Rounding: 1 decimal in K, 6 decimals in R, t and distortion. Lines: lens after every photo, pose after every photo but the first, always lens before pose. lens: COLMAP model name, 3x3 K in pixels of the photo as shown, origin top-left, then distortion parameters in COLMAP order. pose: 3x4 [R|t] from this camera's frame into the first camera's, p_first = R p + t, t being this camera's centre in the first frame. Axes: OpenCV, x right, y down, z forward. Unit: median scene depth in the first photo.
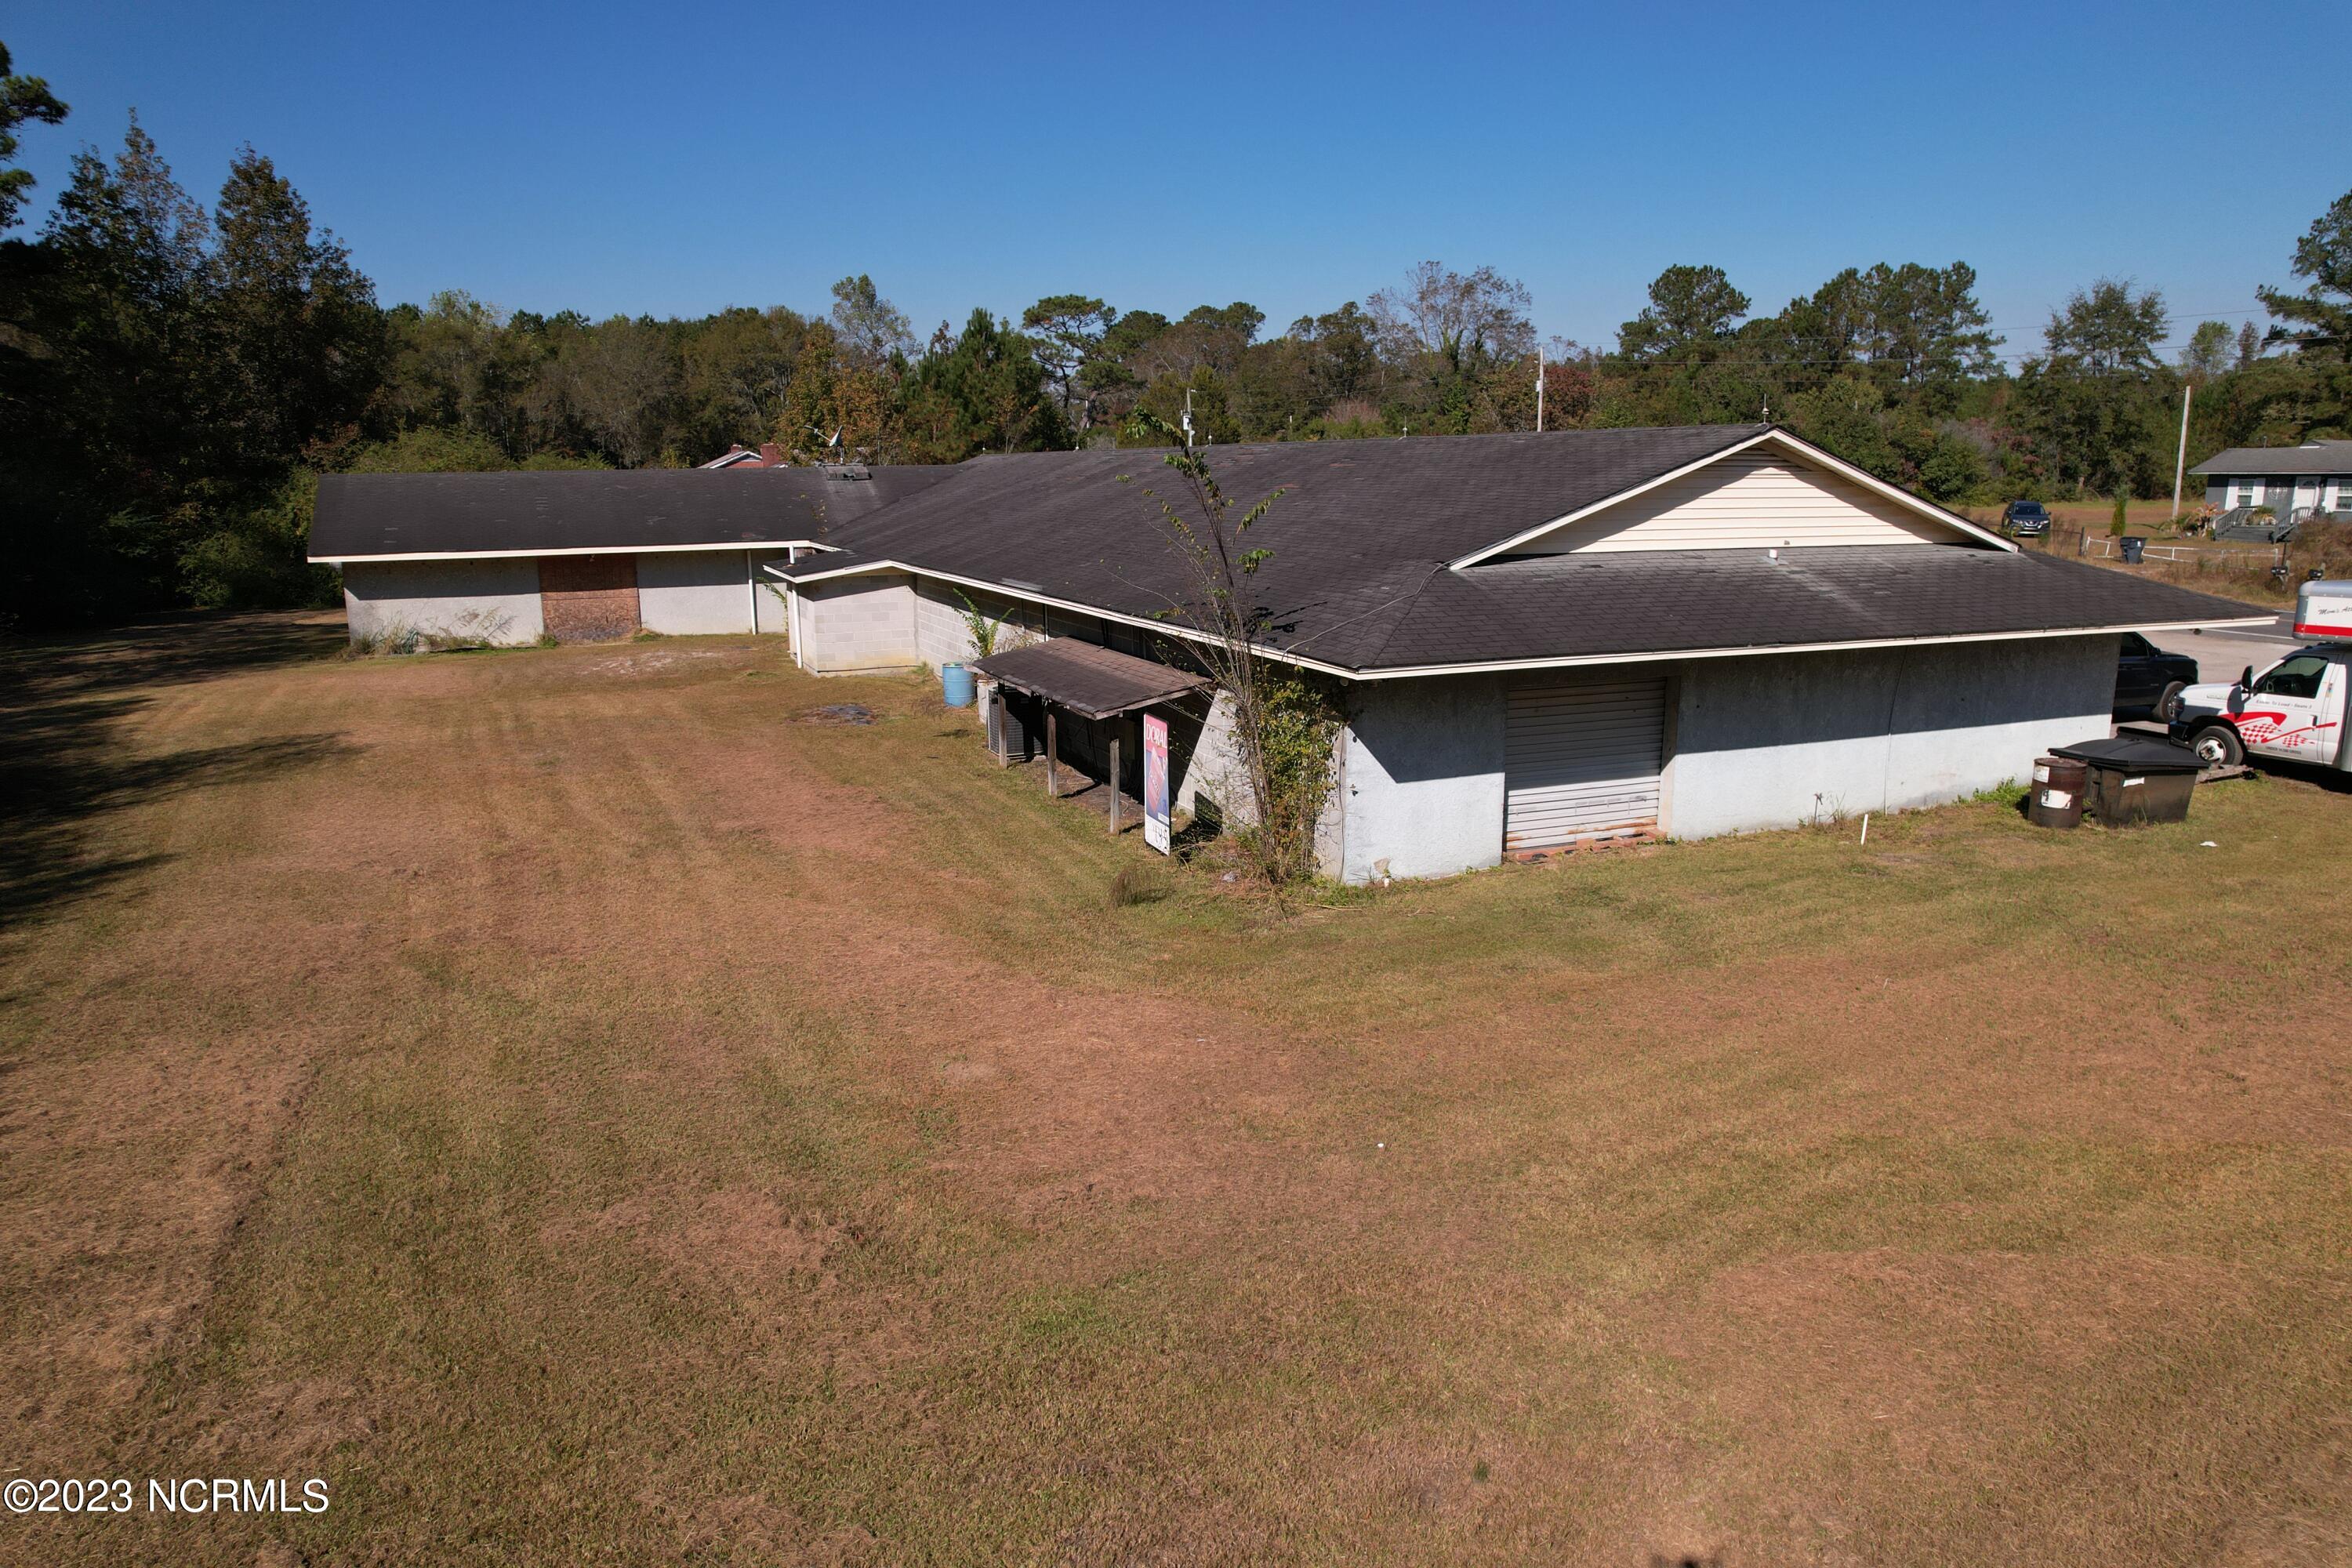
lens RADIAL K [[1503.1, 0, 1186.0], [0, 1503.1, 784.4], [0, 0, 1]] dist [-0.077179, 0.071078]
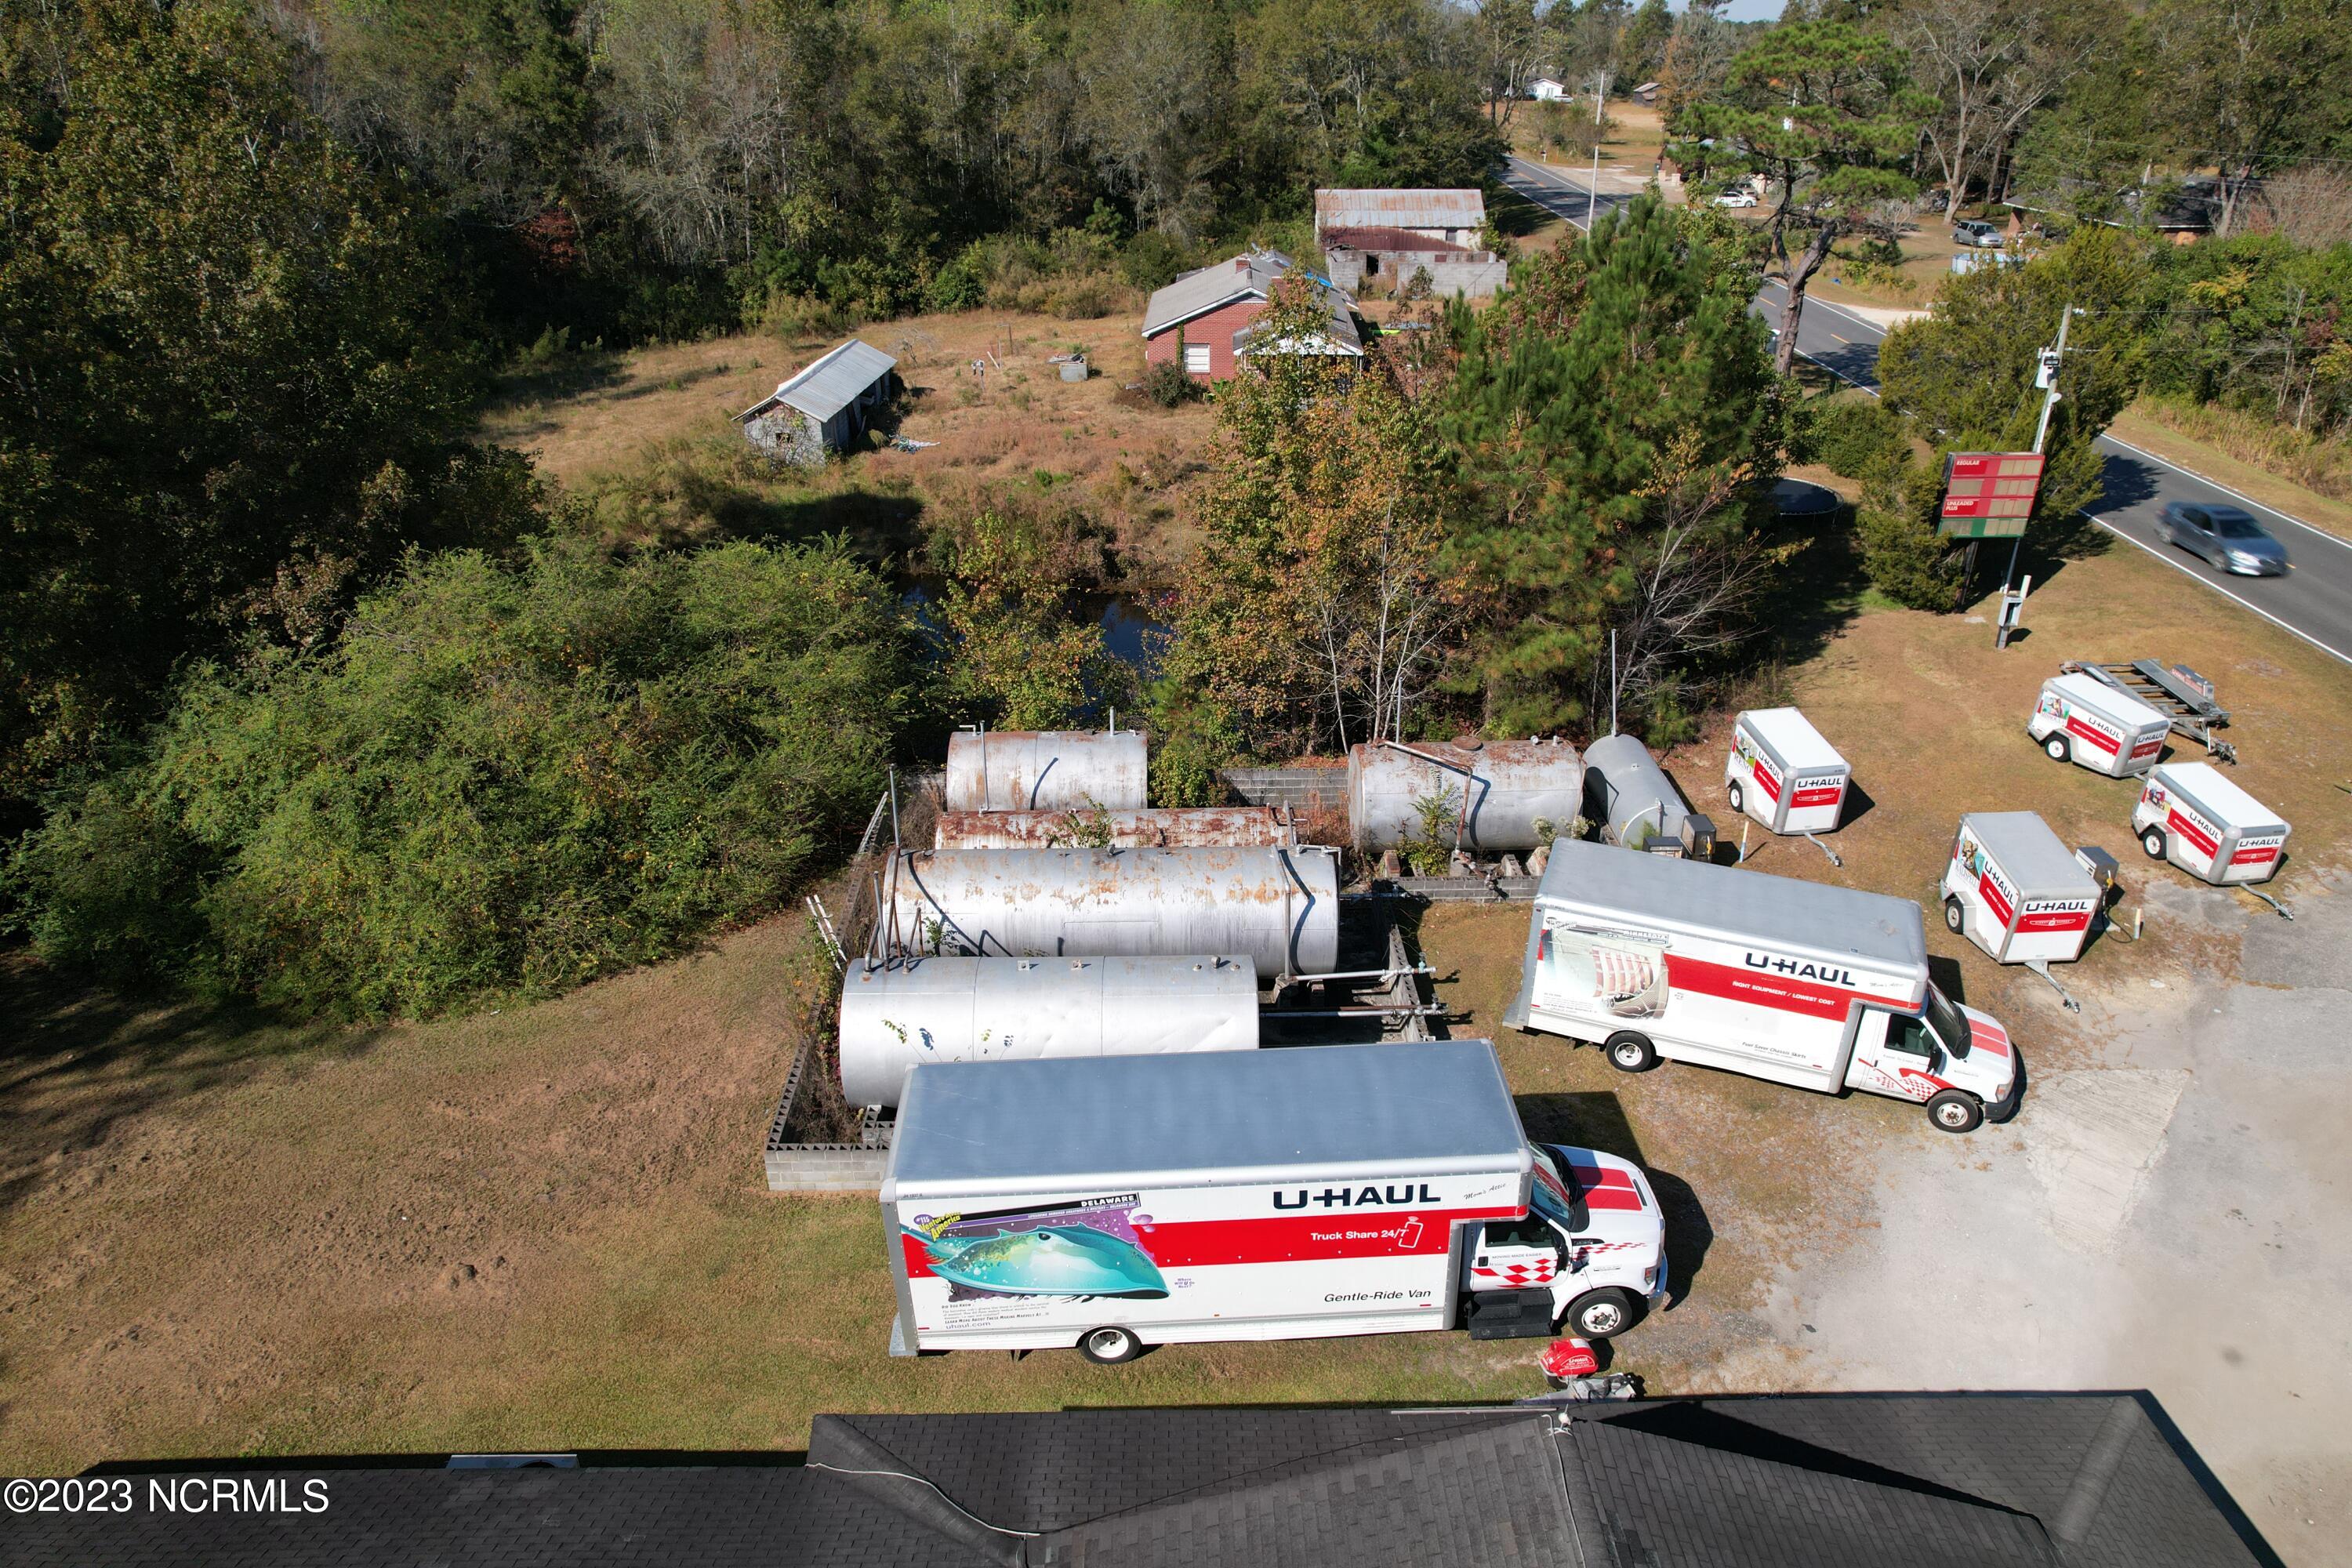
lens RADIAL K [[1503.1, 0, 1186.0], [0, 1503.1, 784.4], [0, 0, 1]] dist [-0.077179, 0.071078]
pose [[0.921794, 0.174848, -0.346011, -0.085164], [-0.082469, 0.960528, 0.265677, -0.266547], [0.378807, -0.216365, 0.899829, 0.518758]]
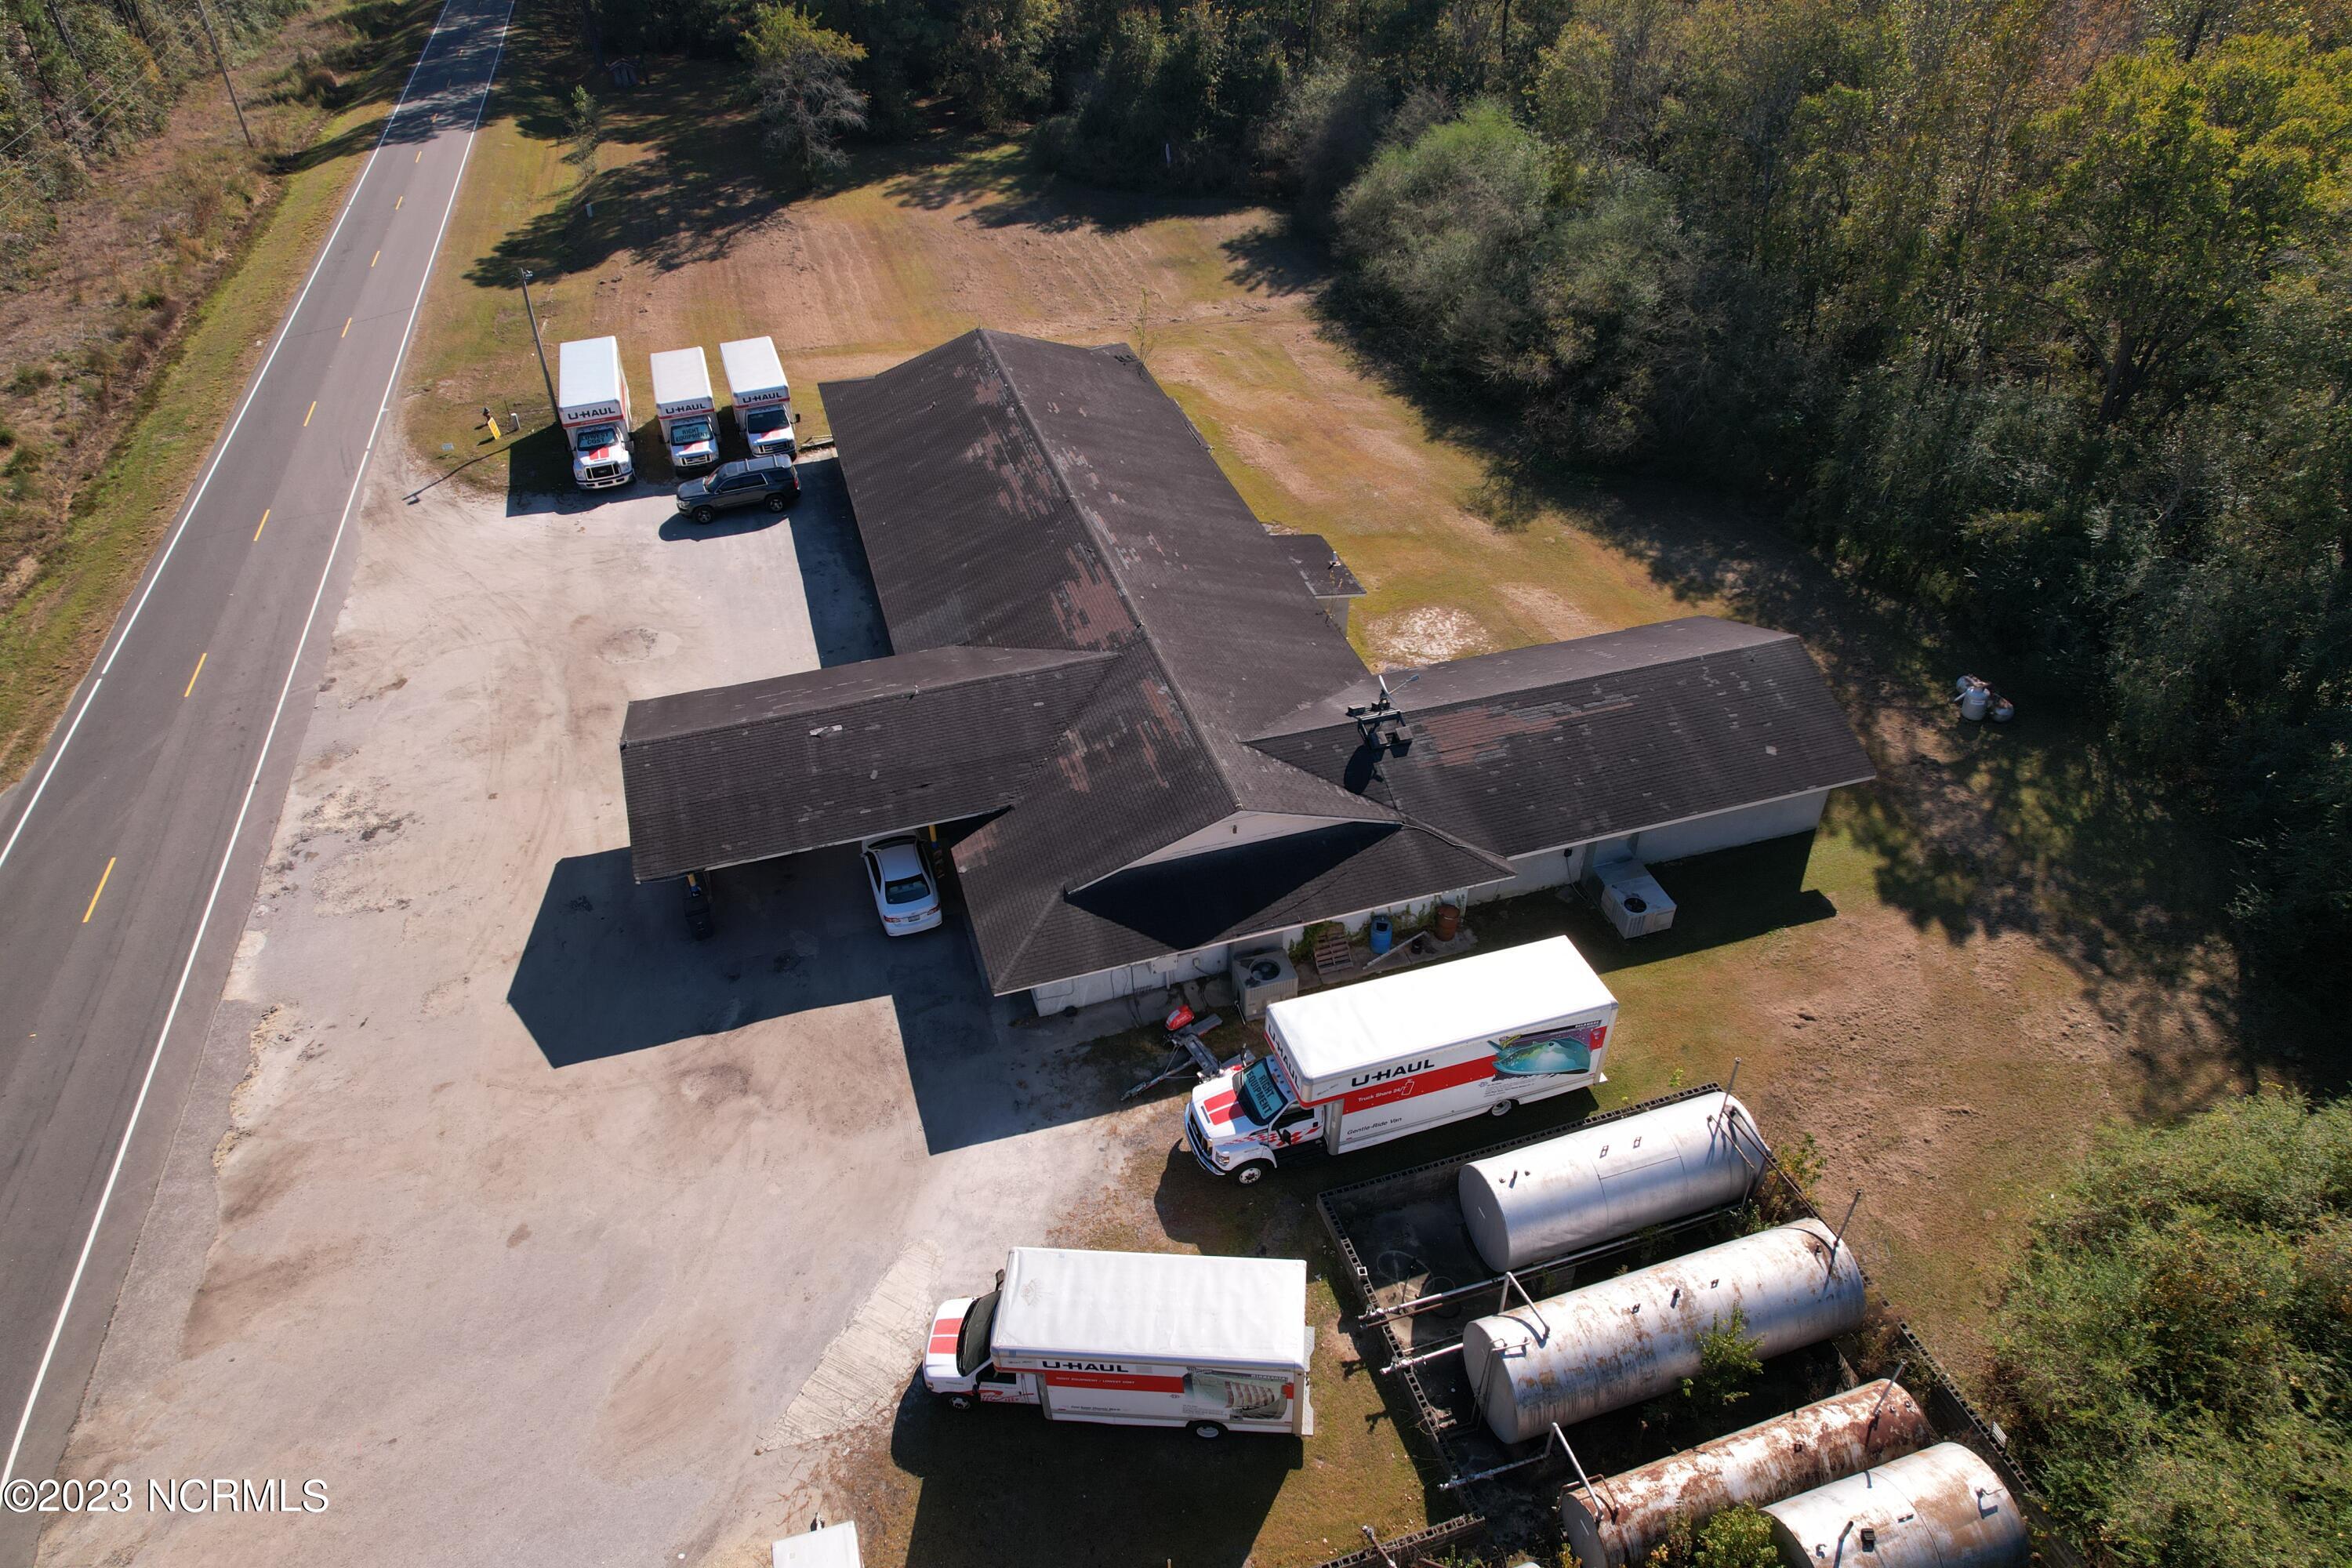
lens RADIAL K [[1503.1, 0, 1186.0], [0, 1503.1, 784.4], [0, 0, 1]] dist [-0.077179, 0.071078]
pose [[-0.993770, -0.058053, 0.095137, -0.123128], [0.035585, 0.643667, 0.764478, -0.560240], [-0.105617, 0.763101, -0.637591, 1.011972]]
